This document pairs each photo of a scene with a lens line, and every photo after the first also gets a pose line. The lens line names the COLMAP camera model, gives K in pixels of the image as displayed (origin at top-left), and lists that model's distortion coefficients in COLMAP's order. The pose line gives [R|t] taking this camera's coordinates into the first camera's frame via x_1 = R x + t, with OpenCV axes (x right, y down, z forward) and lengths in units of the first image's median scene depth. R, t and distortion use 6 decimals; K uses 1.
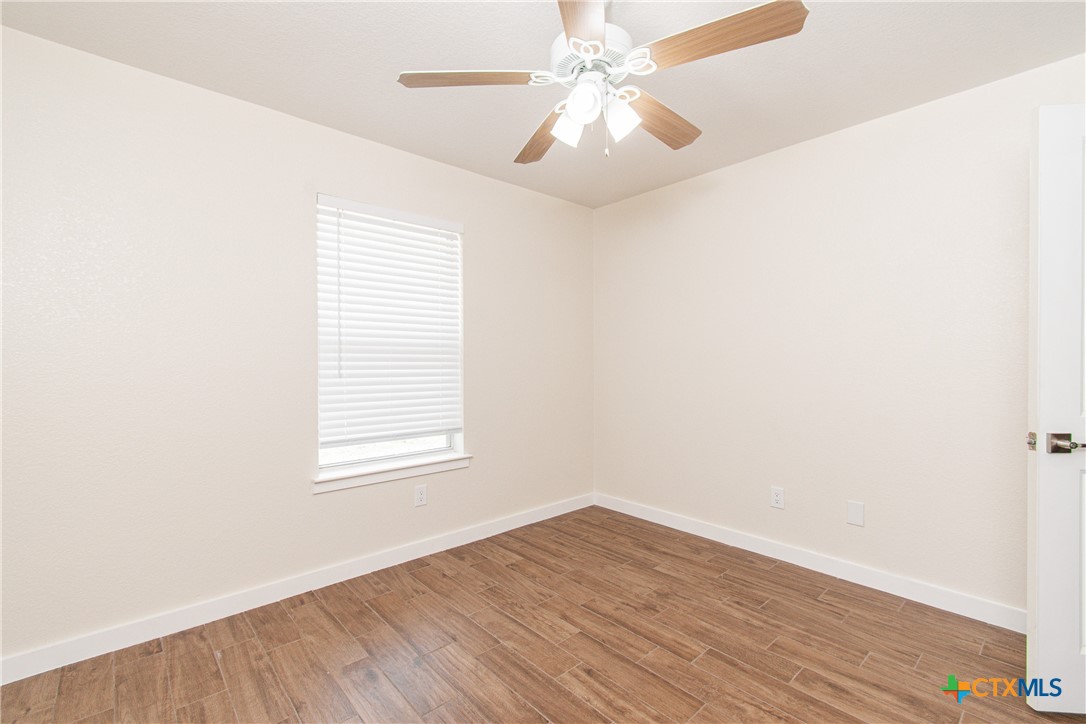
lens RADIAL K [[477.5, 0, 544.0], [0, 477.5, 361.2], [0, 0, 1]] dist [0.001607, -0.001544]
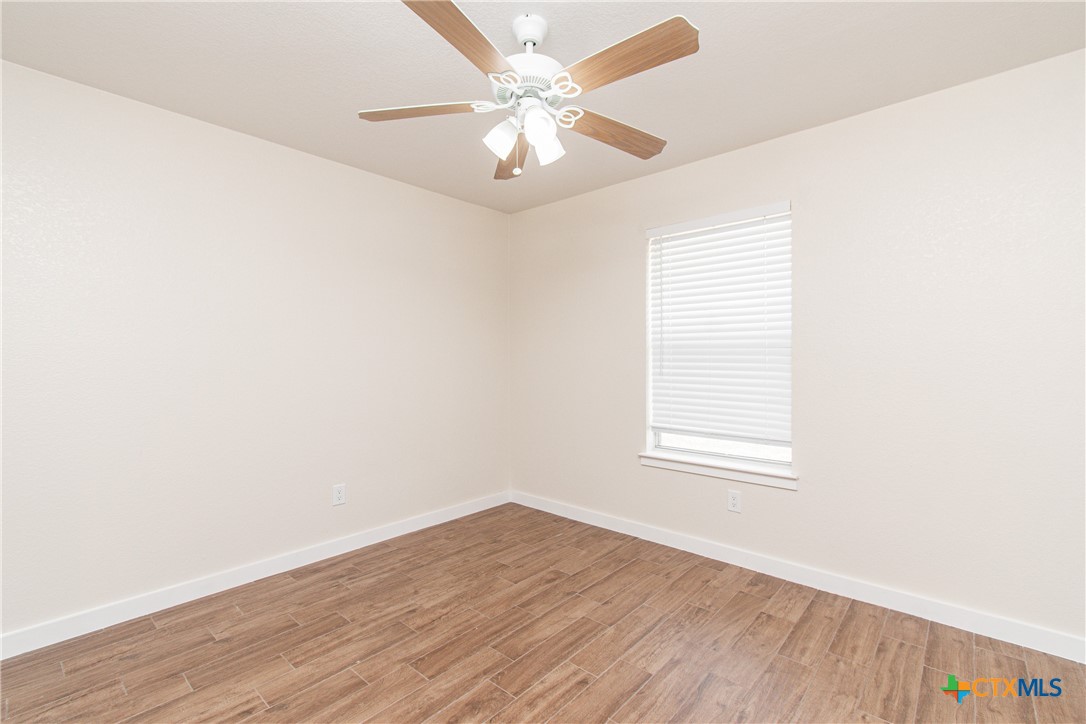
lens RADIAL K [[477.5, 0, 544.0], [0, 477.5, 361.2], [0, 0, 1]] dist [0.001607, -0.001544]
pose [[0.109079, 0.007496, -0.994005, 0.740220], [-0.003789, 0.999967, 0.007125, -0.009015], [0.994026, 0.002989, 0.109103, 0.570910]]
